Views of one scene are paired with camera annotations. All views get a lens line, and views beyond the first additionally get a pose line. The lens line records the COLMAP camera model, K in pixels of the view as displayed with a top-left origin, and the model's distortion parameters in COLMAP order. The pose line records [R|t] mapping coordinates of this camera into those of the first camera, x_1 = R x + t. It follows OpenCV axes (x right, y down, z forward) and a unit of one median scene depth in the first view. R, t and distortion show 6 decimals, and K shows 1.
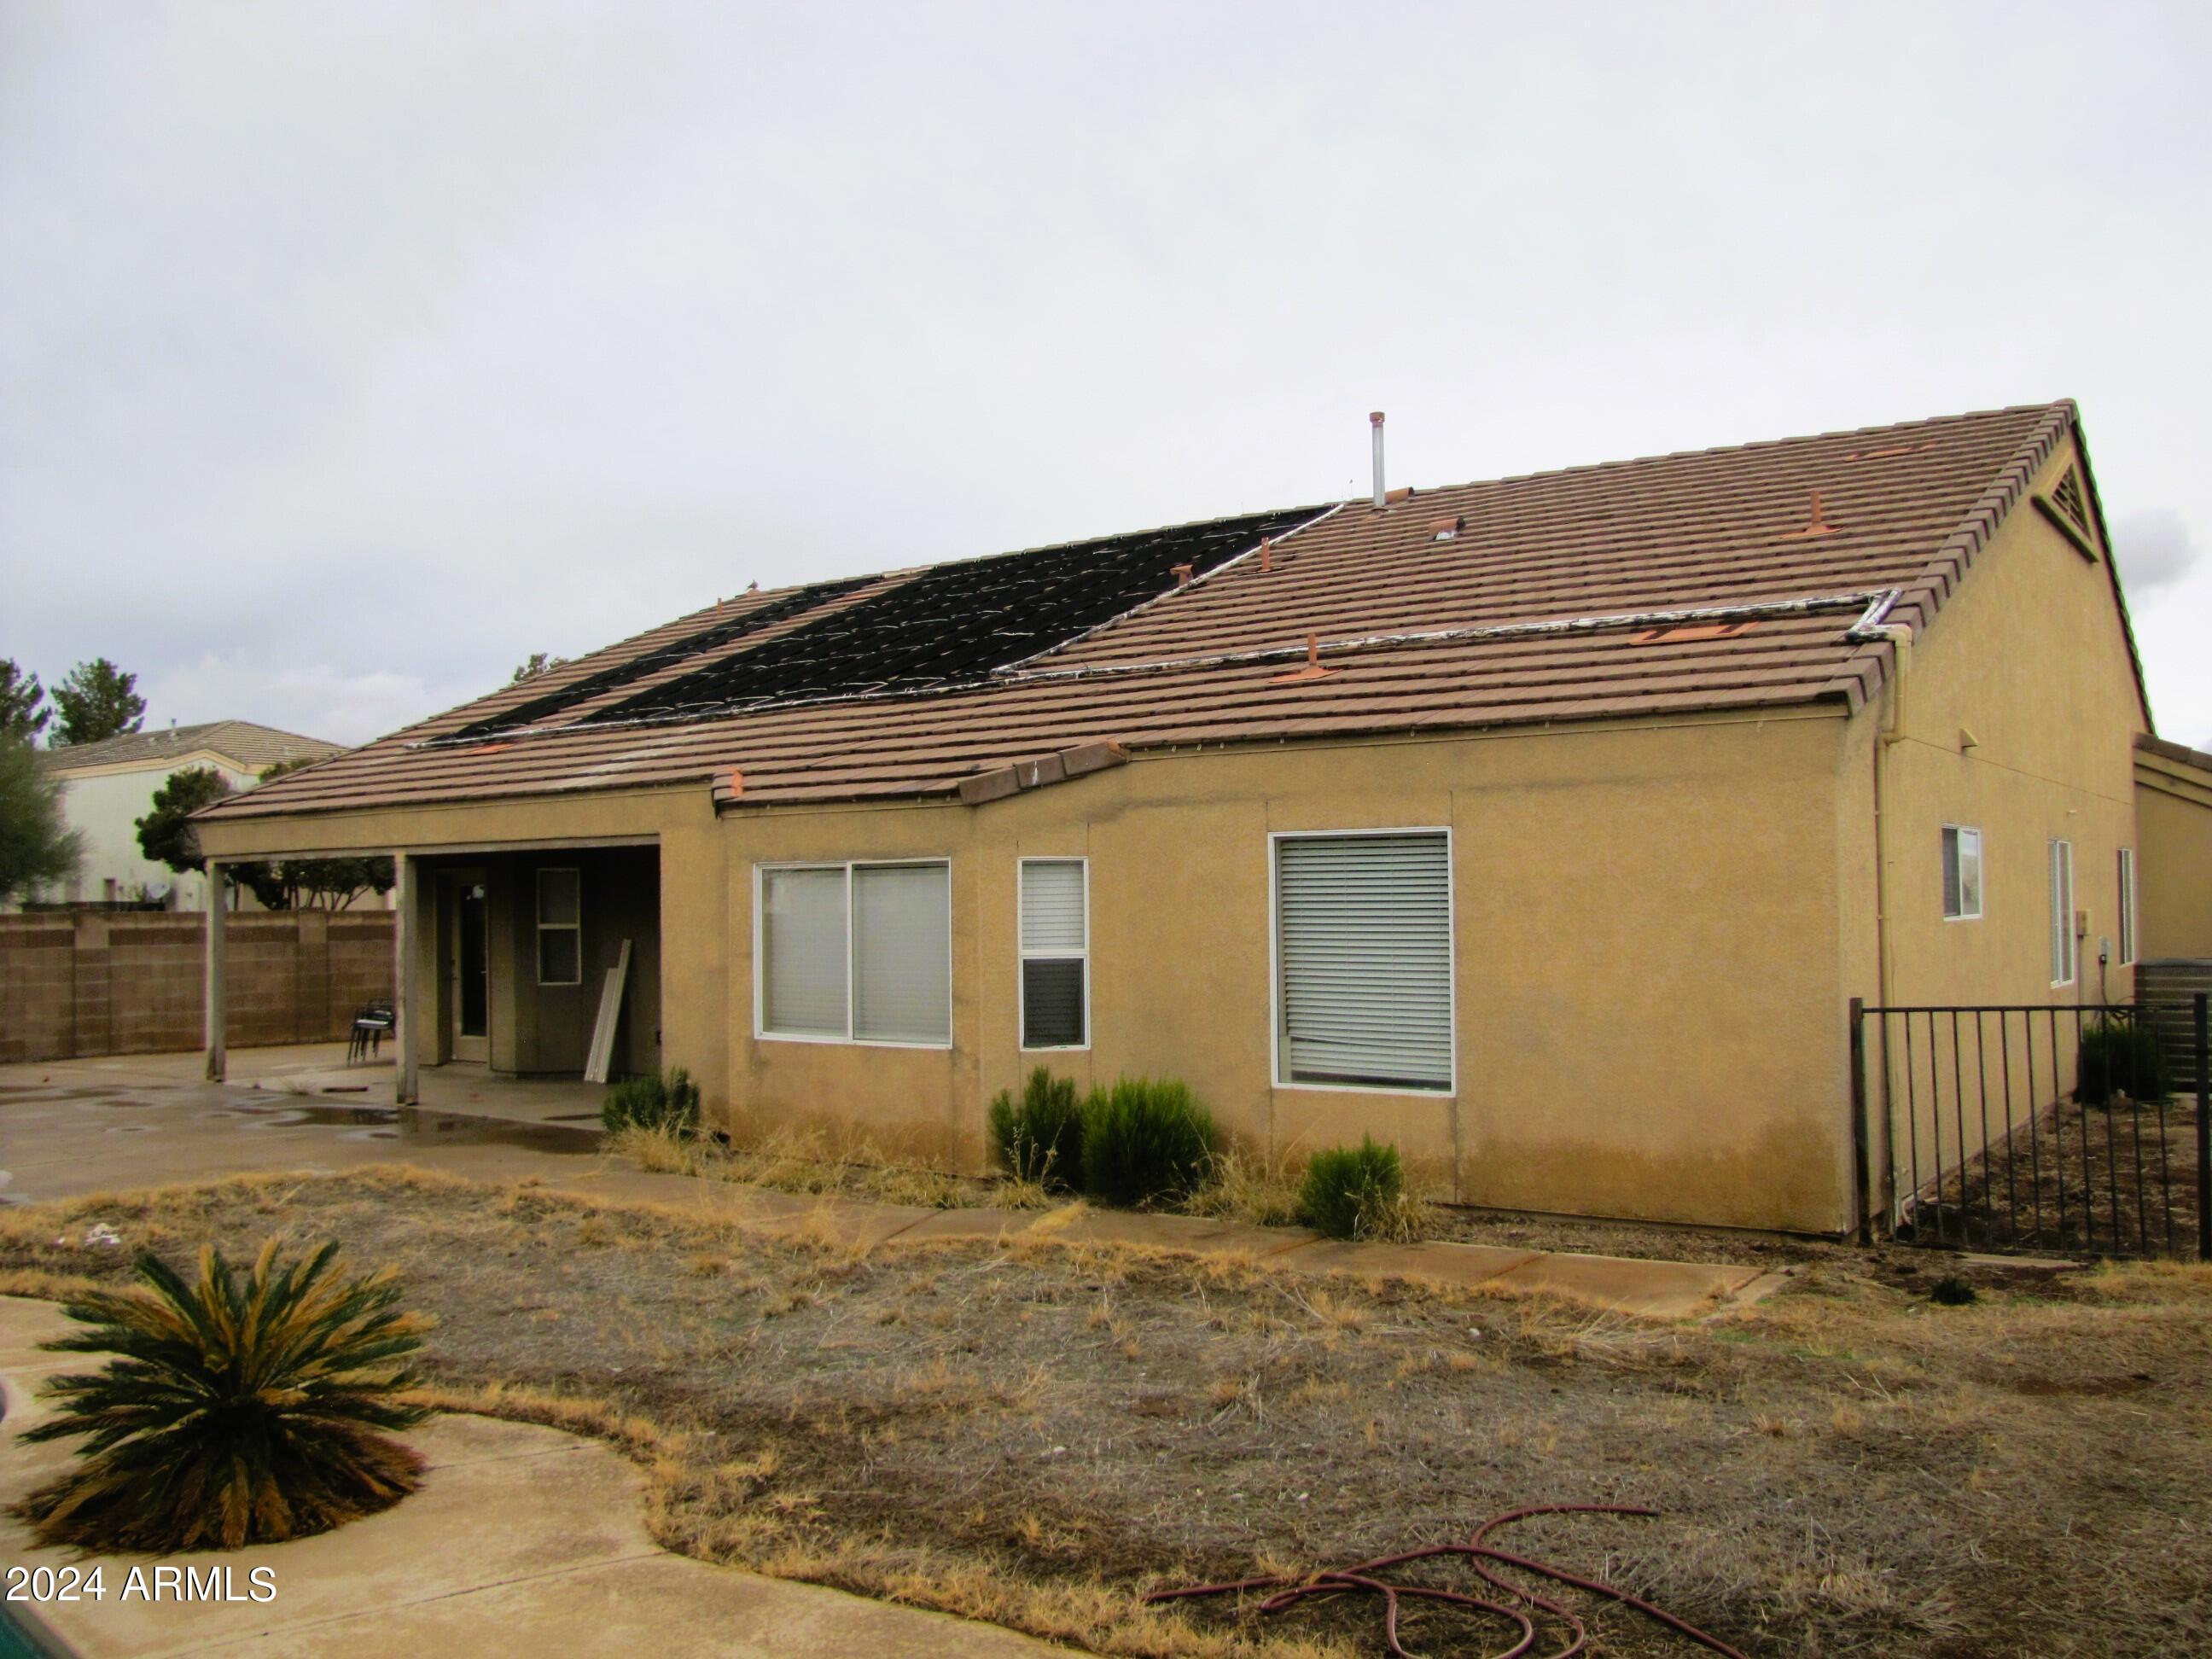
lens RADIAL K [[1854.4, 0, 1149.5], [0, 1854.4, 821.7], [0, 0, 1]] dist [-0.183359, 0.158525]
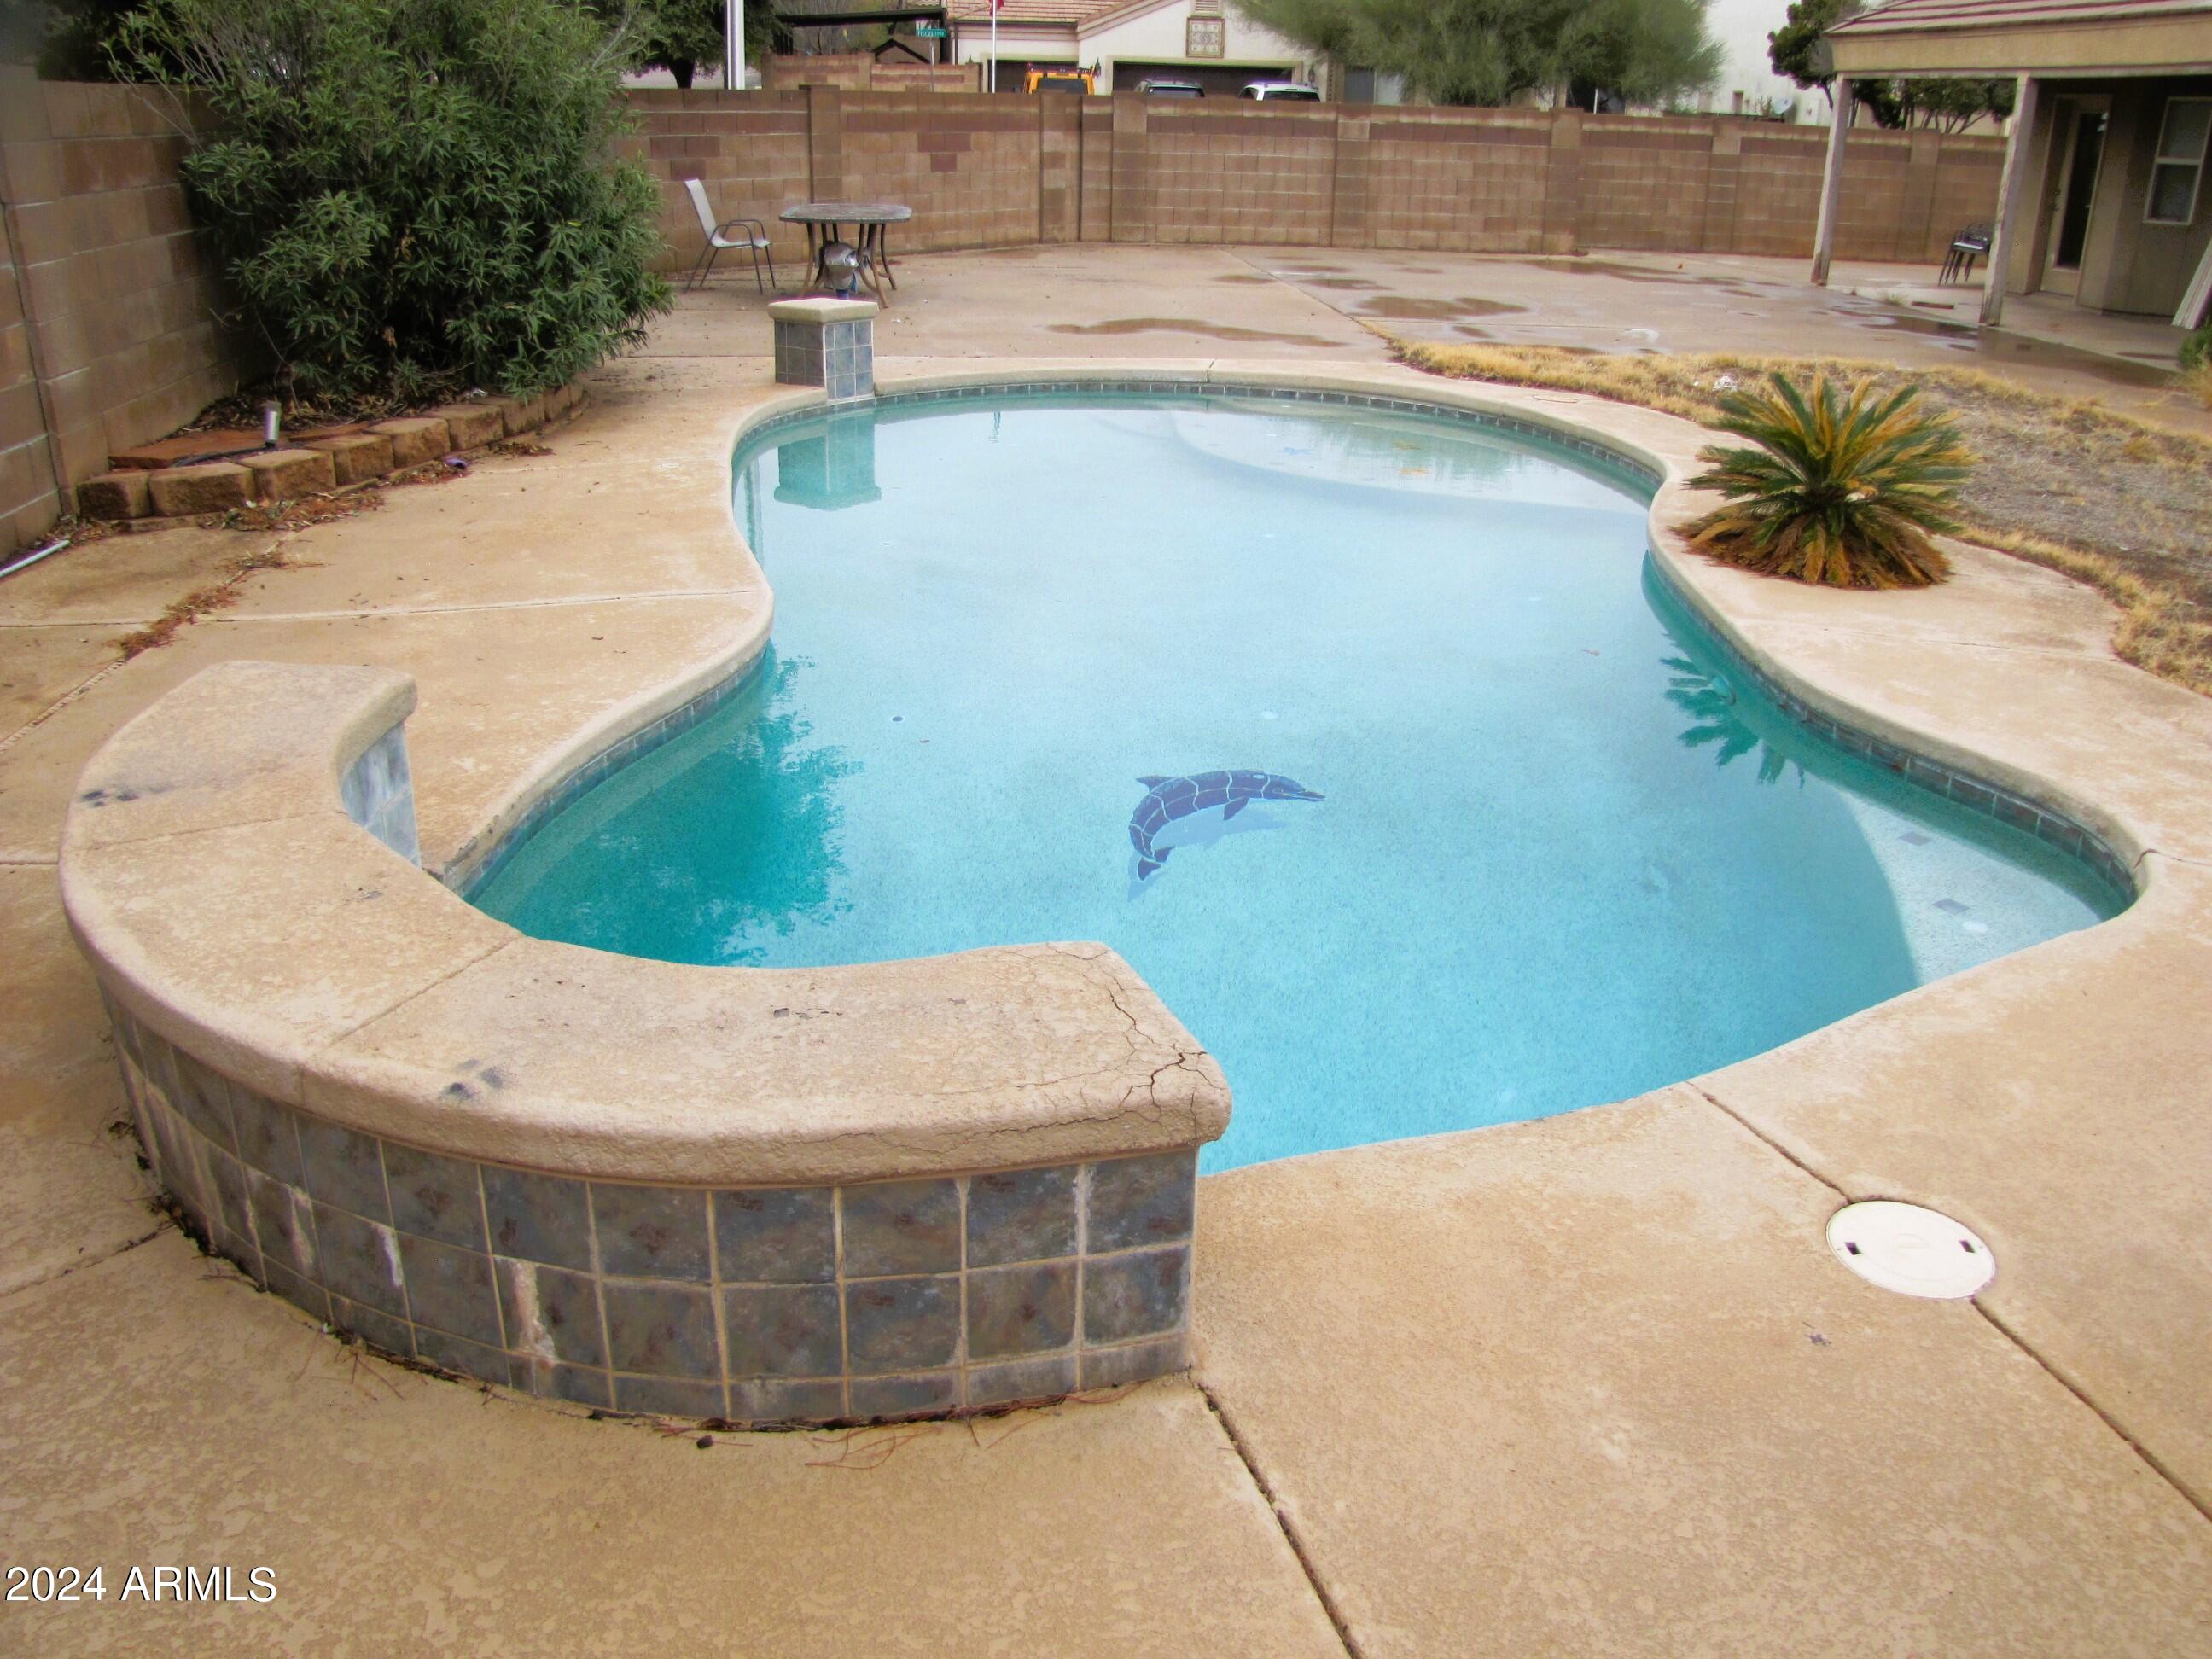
lens RADIAL K [[1854.4, 0, 1149.5], [0, 1854.4, 821.7], [0, 0, 1]] dist [-0.183359, 0.158525]
pose [[0.679374, 0.298748, -0.670225, 0.061485], [-0.002066, 0.914146, 0.405380, 0.000545], [0.733790, -0.274020, 0.621664, -0.140687]]
